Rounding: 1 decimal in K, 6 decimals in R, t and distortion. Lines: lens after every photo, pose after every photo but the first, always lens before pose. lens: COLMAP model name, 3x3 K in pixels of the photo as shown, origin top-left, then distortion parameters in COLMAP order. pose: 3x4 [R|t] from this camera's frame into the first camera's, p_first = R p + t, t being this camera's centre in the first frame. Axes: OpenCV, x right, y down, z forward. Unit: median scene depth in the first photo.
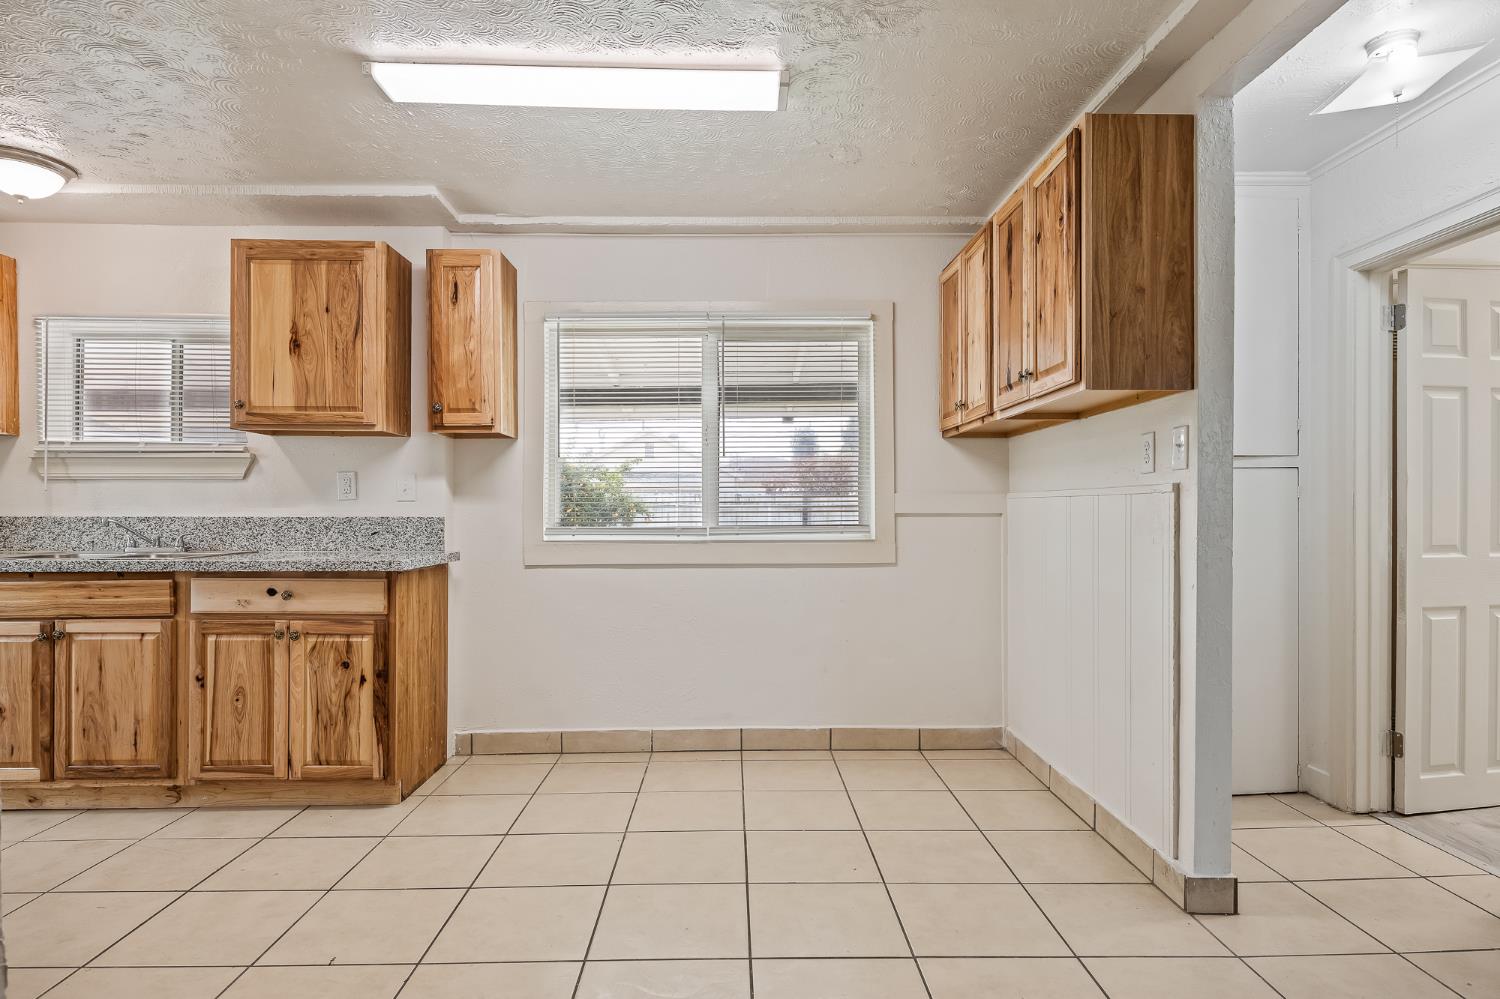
lens RADIAL K [[851.7, 0, 752.6], [0, 851.7, 513.9], [0, 0, 1]] dist [-0.001425, -0.001740]
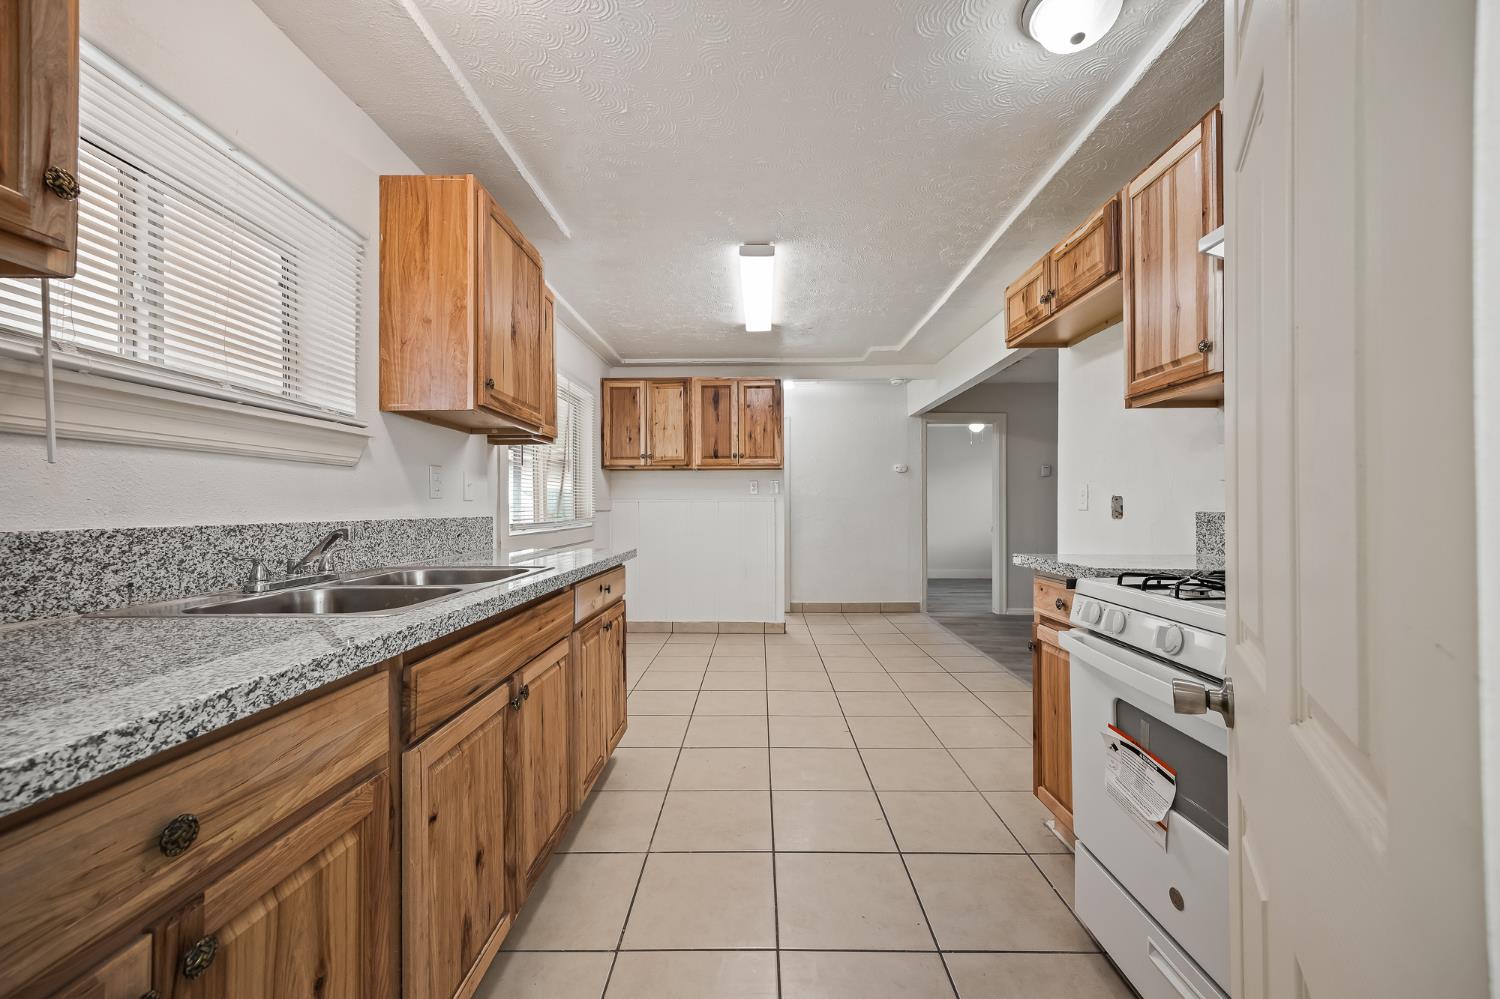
lens RADIAL K [[580.8, 0, 753.9], [0, 580.8, 501.4], [0, 0, 1]] dist [-0.002246, -0.000614]
pose [[0.031131, 0.009274, 0.999472, -1.203868], [0.008803, 0.999916, -0.009552, -0.005645], [-0.999477, 0.009096, 0.031047, 0.756064]]
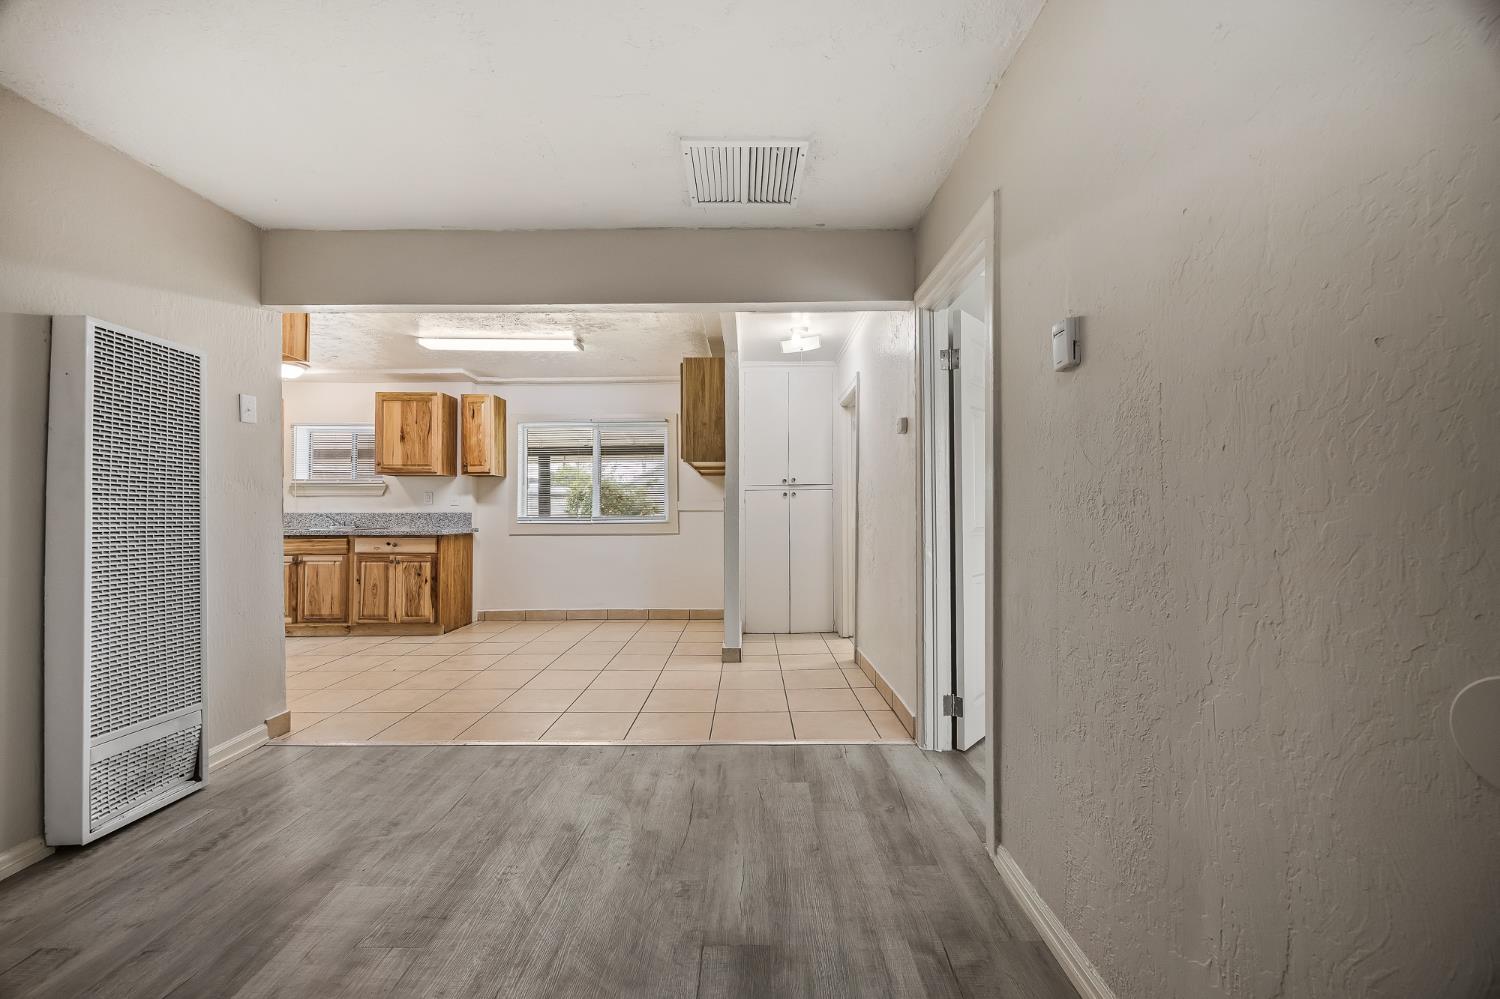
lens RADIAL K [[570.9, 0, 750.9], [0, 570.9, 505.4], [0, 0, 1]] dist [-0.000969, -0.000042]
pose [[0.999750, -0.002683, -0.022180, 0.460830], [0.002355, 0.999887, -0.014825, 0.010305], [0.022218, 0.014769, 0.999644, -0.546435]]
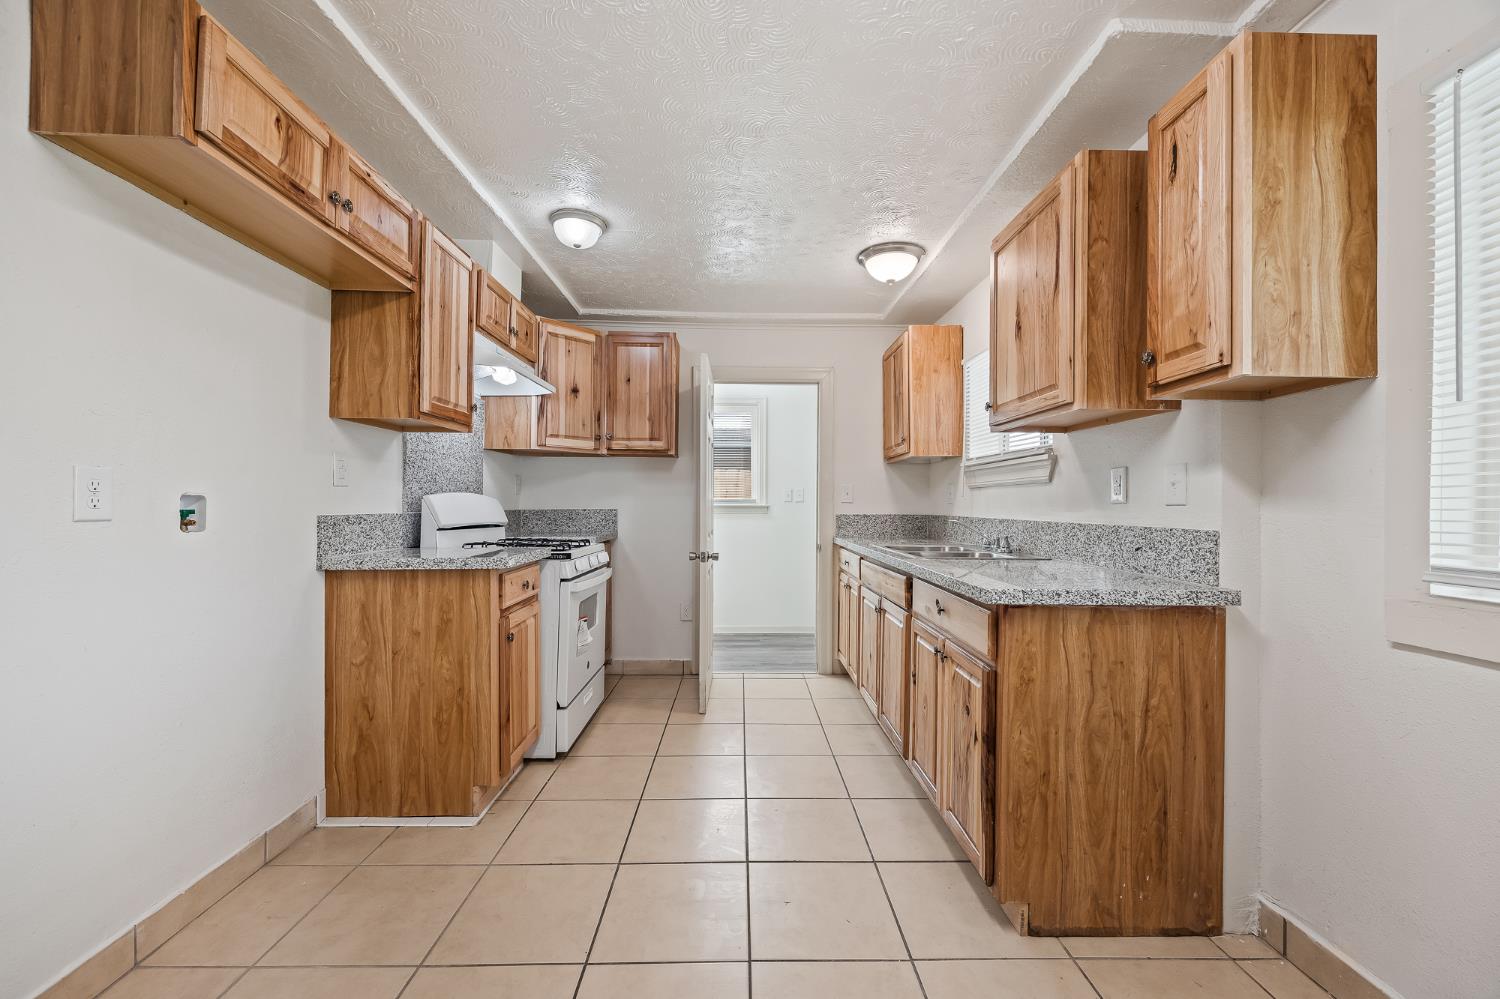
lens RADIAL K [[592.1, 0, 752.3], [0, 592.1, 500.2], [0, 0, 1]] dist [0.003123, -0.000106]
pose [[-0.003253, -0.007176, -0.999969, 0.077569], [-0.011488, 0.999909, -0.007138, -0.013353], [0.999929, 0.011465, -0.003335, 0.762262]]
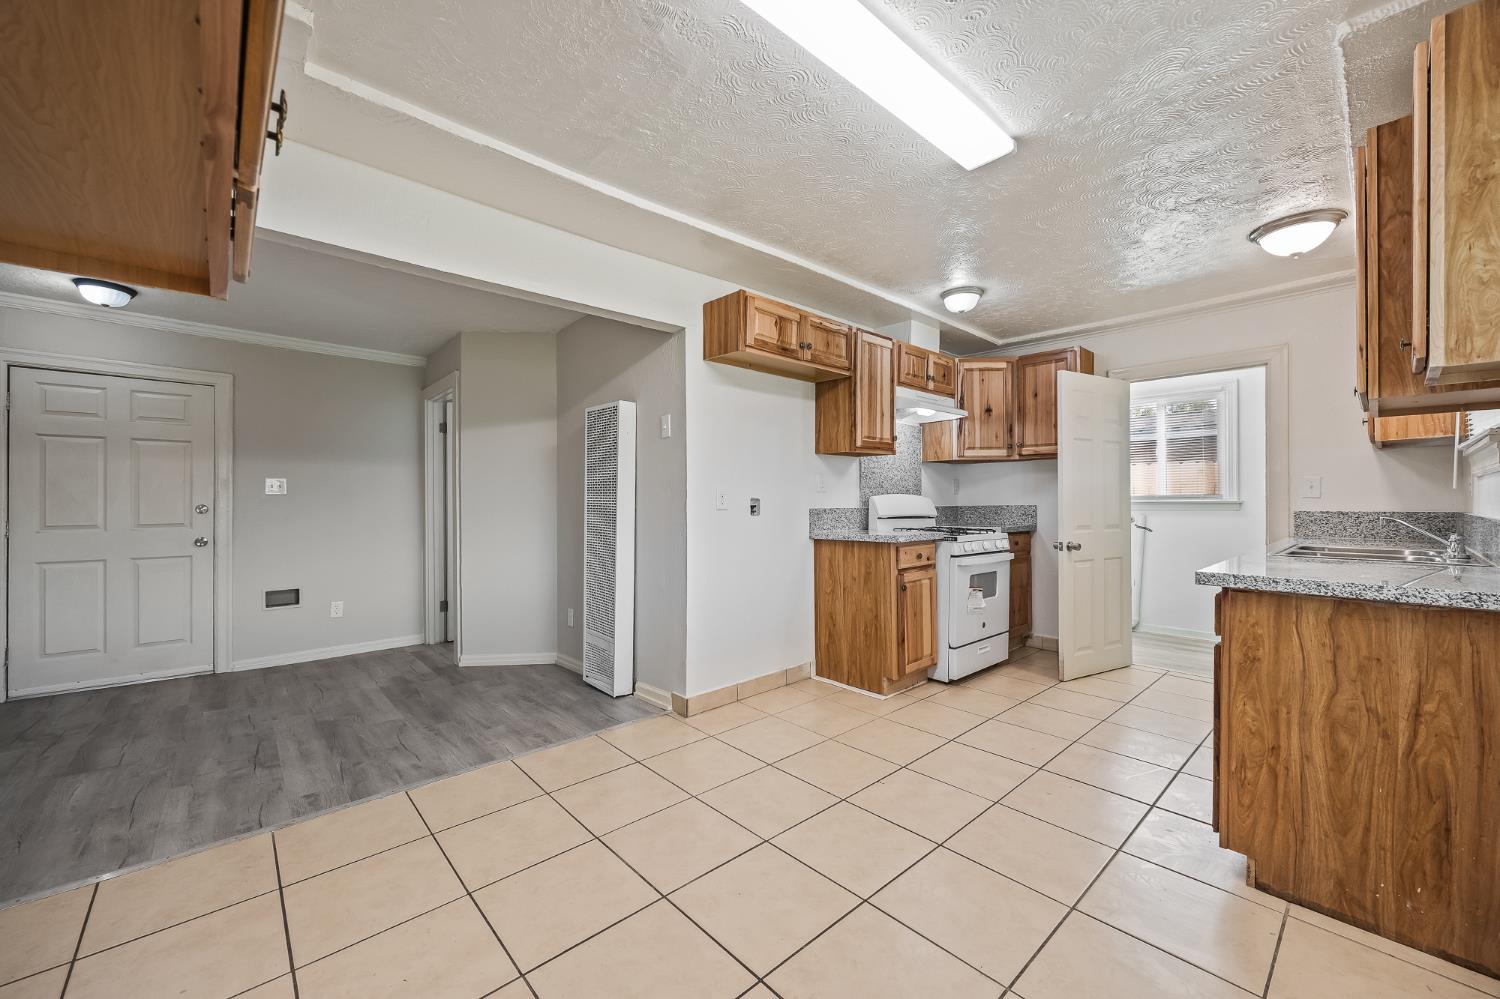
lens RADIAL K [[580.8, 0, 753.9], [0, 580.8, 501.4], [0, 0, 1]] dist [-0.002246, -0.000614]
pose [[-0.754337, 0.002775, -0.656481, 0.273741], [-0.001023, 0.999985, 0.005402, -0.016537], [0.656486, 0.004747, -0.754323, 1.083579]]
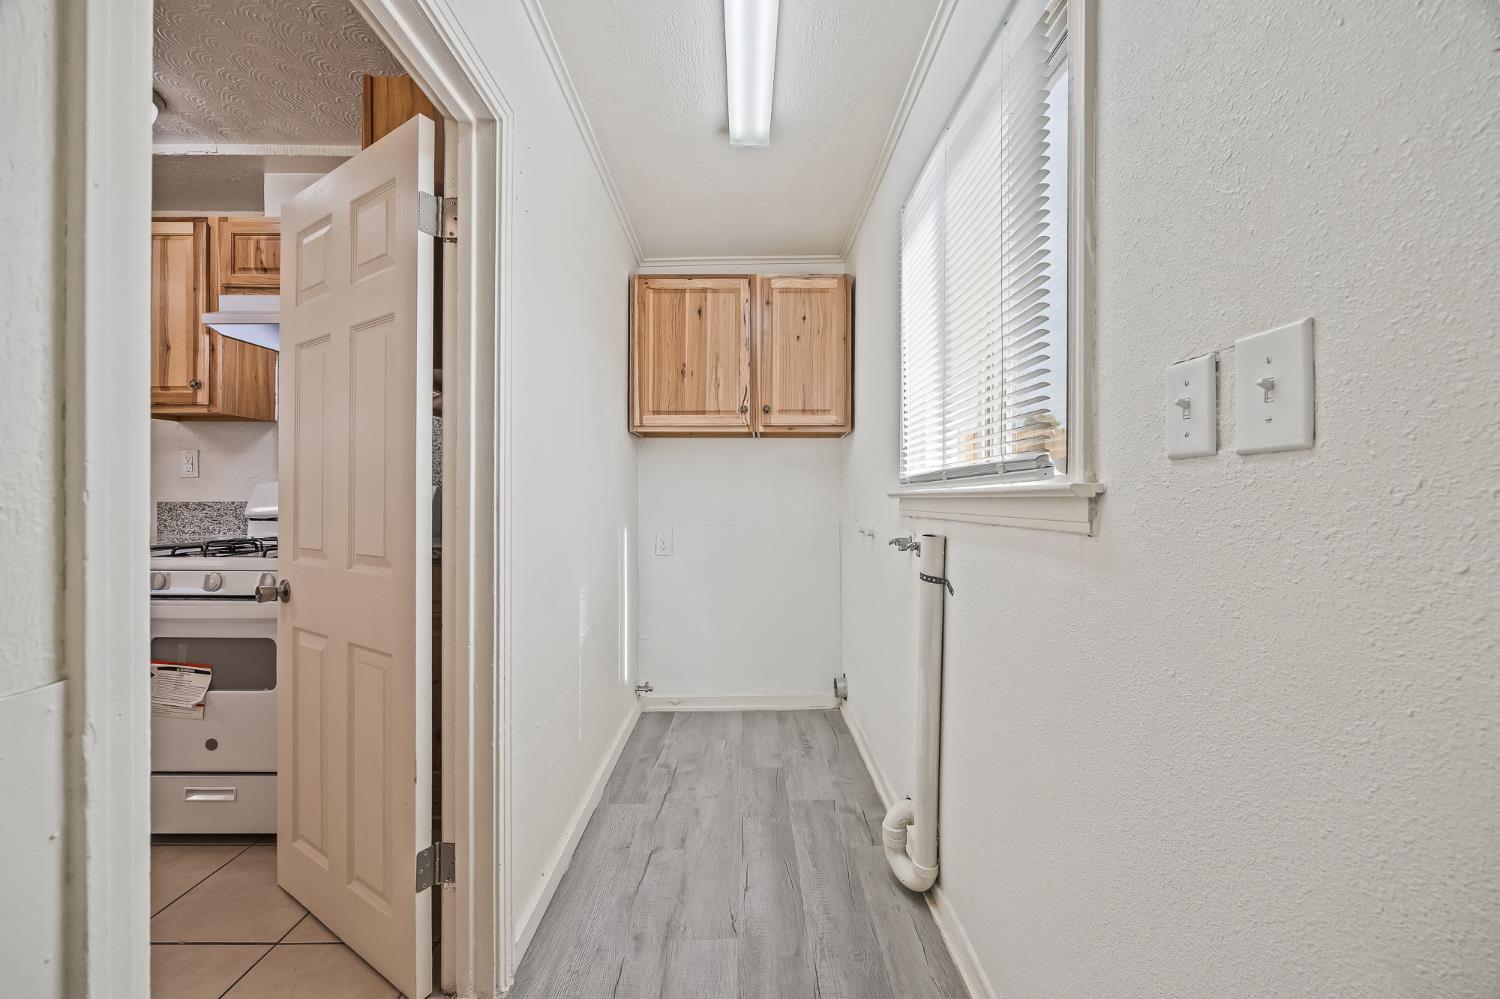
lens RADIAL K [[585.9, 0, 752.5], [0, 585.9, 492.0], [0, 0, 1]] dist [0.001495, 0.000091]
pose [[-0.999832, 0.000650, 0.018344, -1.377609], [0.000736, 0.999989, 0.004705, -0.012510], [-0.018341, 0.004718, -0.999821, 1.073038]]
